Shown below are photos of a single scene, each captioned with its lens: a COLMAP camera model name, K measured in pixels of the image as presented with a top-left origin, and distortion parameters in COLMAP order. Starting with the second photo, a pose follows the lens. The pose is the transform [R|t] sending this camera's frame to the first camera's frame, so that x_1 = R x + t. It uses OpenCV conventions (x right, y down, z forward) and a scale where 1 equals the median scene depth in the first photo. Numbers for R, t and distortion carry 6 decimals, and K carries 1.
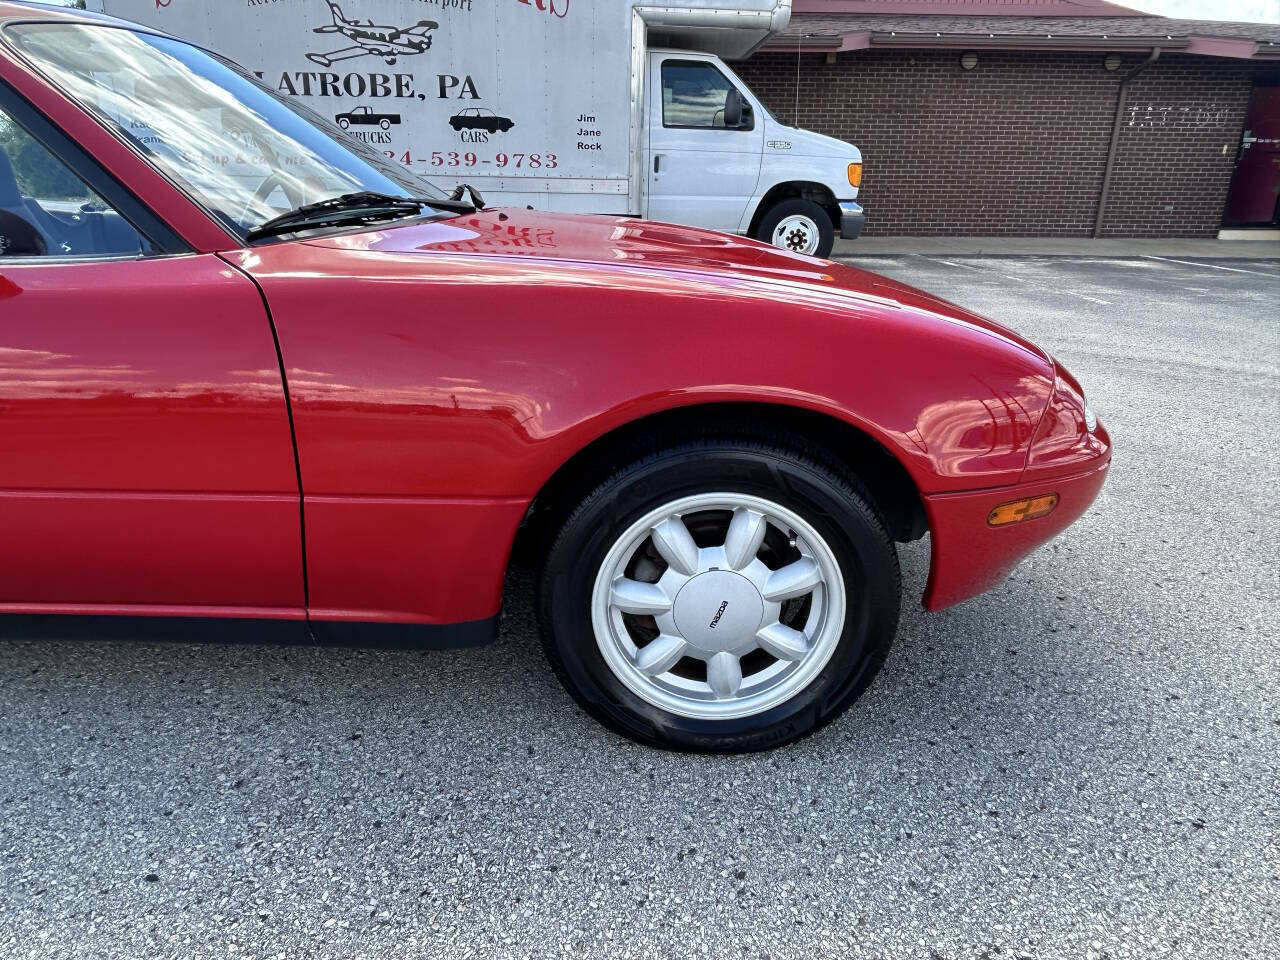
lens RADIAL K [[952.3, 0, 641.7], [0, 952.3, 465.7], [0, 0, 1]] dist [-0.008934, 0.010996]
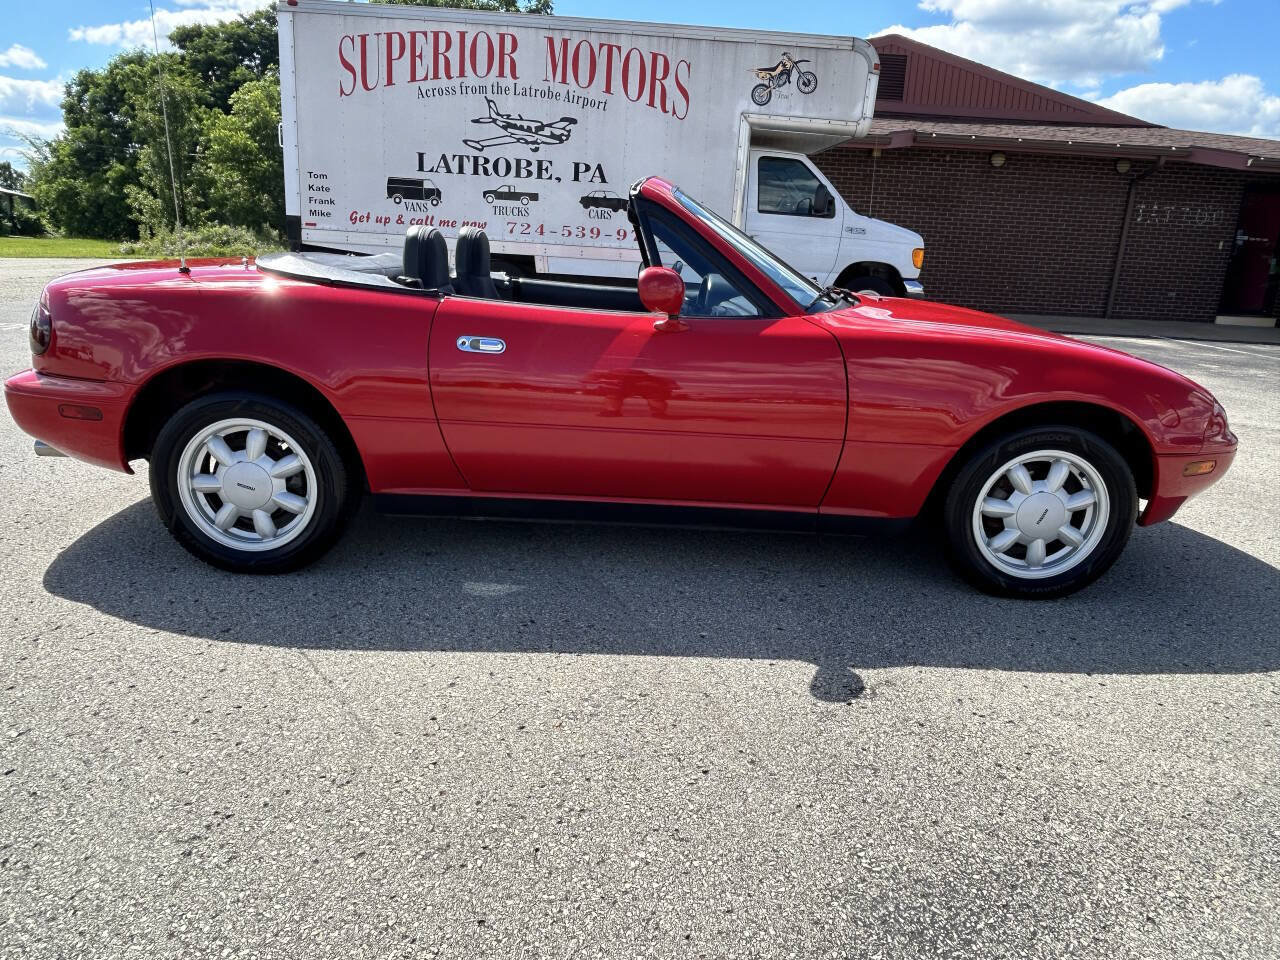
lens RADIAL K [[972.2, 0, 640.6], [0, 972.2, 457.9], [0, 0, 1]] dist [0.006490, -0.008991]
pose [[0.999073, 0.034343, 0.025952, -0.142873], [-0.032355, 0.996771, -0.073489, 0.038650], [-0.028392, 0.072582, 0.996958, -0.168862]]
